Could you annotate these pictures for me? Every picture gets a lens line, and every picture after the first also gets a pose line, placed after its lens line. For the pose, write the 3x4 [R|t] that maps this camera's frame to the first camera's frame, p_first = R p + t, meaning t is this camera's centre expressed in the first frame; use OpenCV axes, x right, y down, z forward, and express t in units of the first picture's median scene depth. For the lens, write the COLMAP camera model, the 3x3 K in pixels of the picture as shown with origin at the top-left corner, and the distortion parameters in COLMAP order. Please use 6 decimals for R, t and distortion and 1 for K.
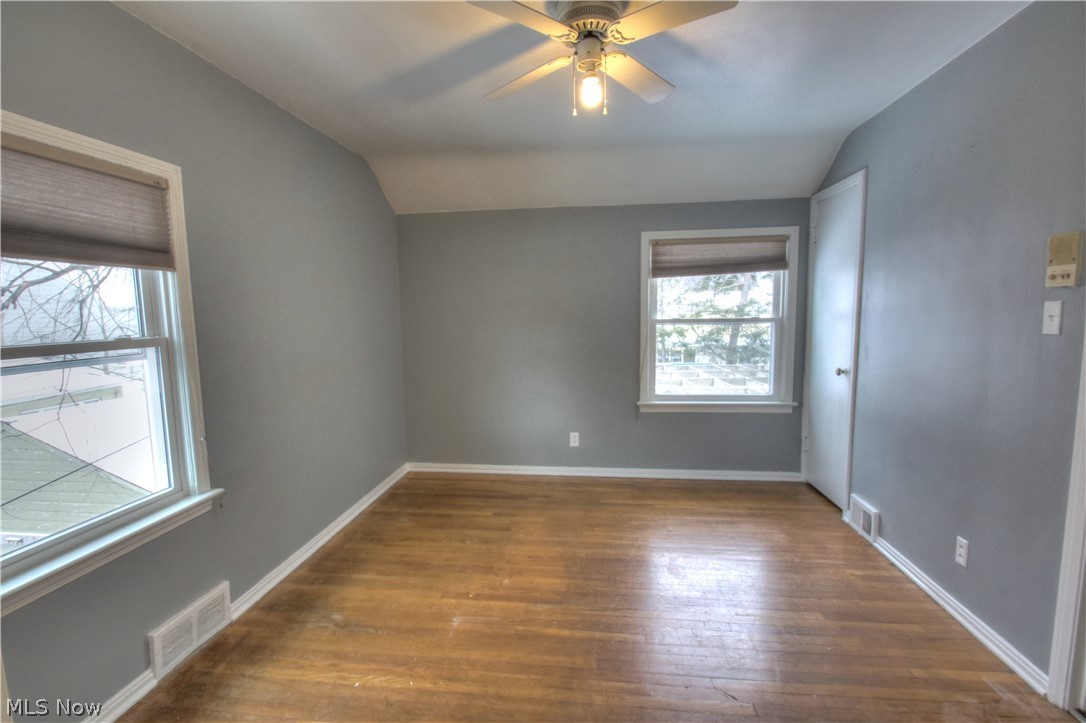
lens RADIAL K [[486.5, 0, 549.8], [0, 486.5, 361.6], [0, 0, 1]] dist [-0.015521, -0.003283]
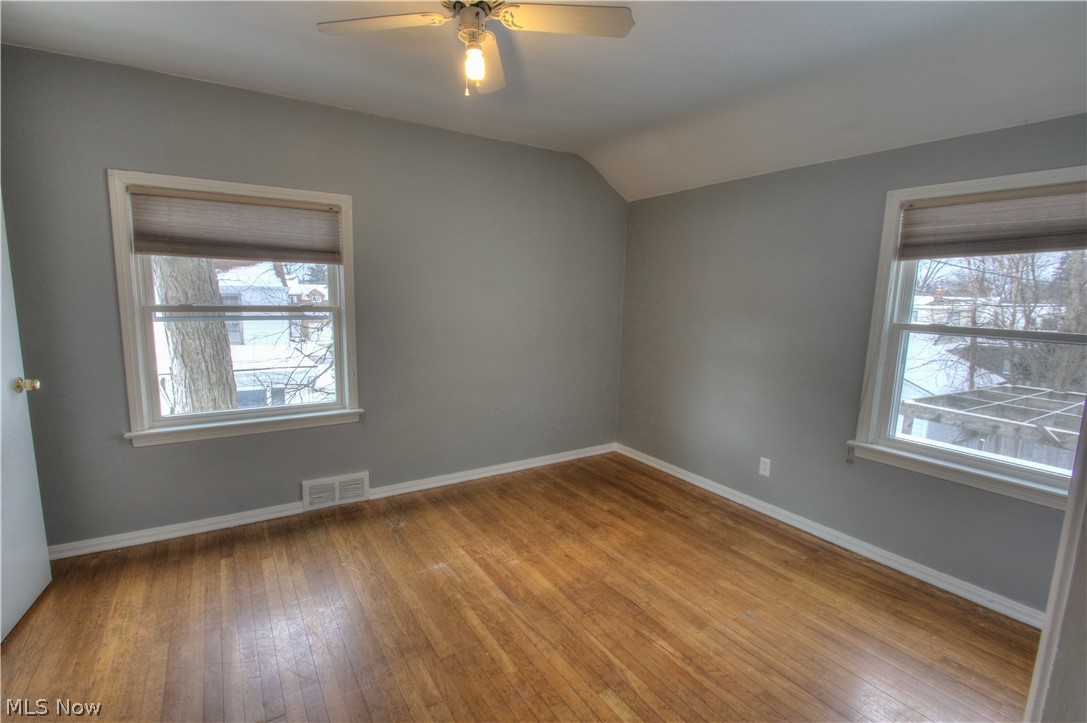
lens RADIAL K [[487.0, 0, 549.0], [0, 487.0, 362.4], [0, 0, 1]] dist [-0.015521, -0.003283]
pose [[0.652675, 0.137427, -0.745070, 0.504790], [-0.112870, 0.990074, 0.083745, -0.045828], [0.749183, 0.029438, 0.661708, 0.271460]]
